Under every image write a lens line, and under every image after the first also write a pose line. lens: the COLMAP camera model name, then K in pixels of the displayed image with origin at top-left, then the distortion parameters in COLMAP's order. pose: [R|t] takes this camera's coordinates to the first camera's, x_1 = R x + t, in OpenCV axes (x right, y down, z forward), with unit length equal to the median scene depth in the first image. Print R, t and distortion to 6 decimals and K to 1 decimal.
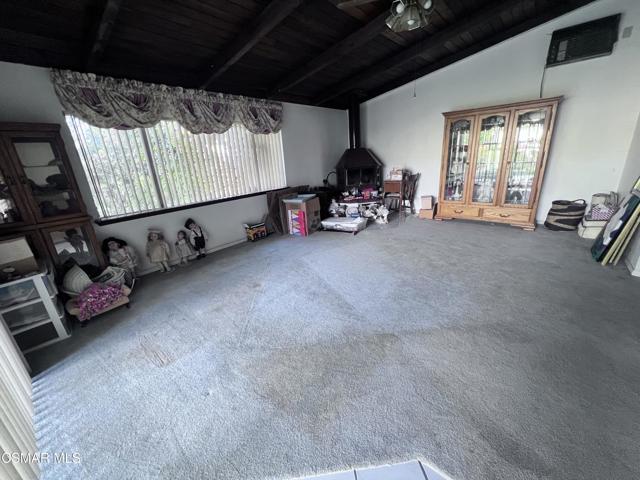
lens RADIAL K [[259.1, 0, 320.0], [0, 259.1, 240.0], [0, 0, 1]] dist [0.001474, 0.000131]
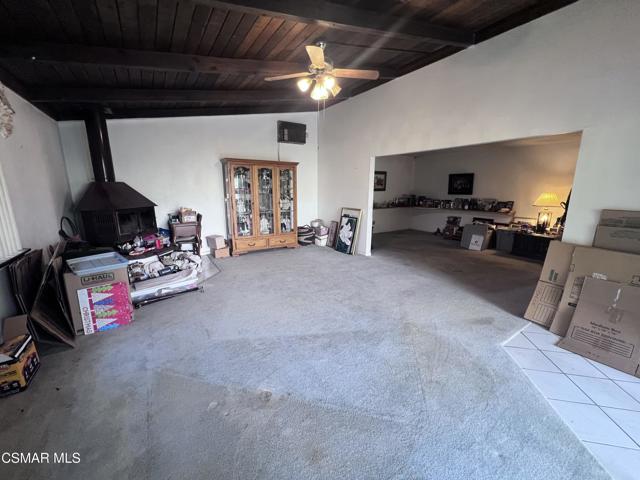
lens RADIAL K [[256.2, 0, 320.0], [0, 256.2, 240.0], [0, 0, 1]] dist [-0.000513, -0.000053]
pose [[0.278463, -0.129139, 0.951725, -0.512310], [0.274938, 0.960169, 0.049841, -0.117739], [-0.920254, 0.247787, 0.302877, 0.434411]]
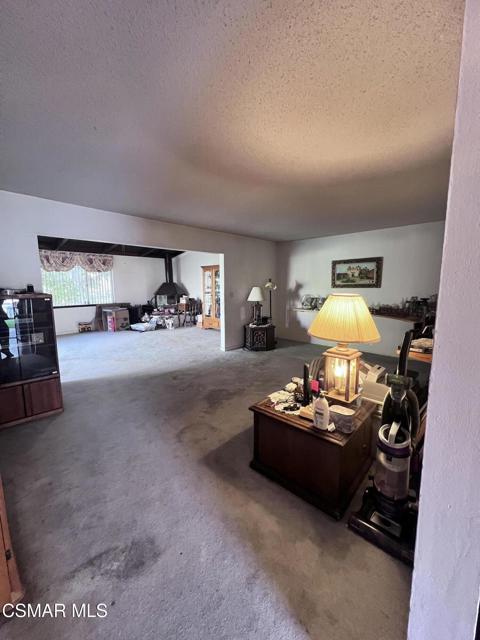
lens RADIAL K [[259.1, 0, 240.0], [0, 259.1, 320.0], [0, 0, 1]] dist [0.001474, 0.000131]
pose [[0.997207, 0.063430, -0.039437, 0.894405], [-0.069332, 0.982492, -0.172924, 0.156656], [0.027778, 0.175176, 0.984145, -0.691487]]
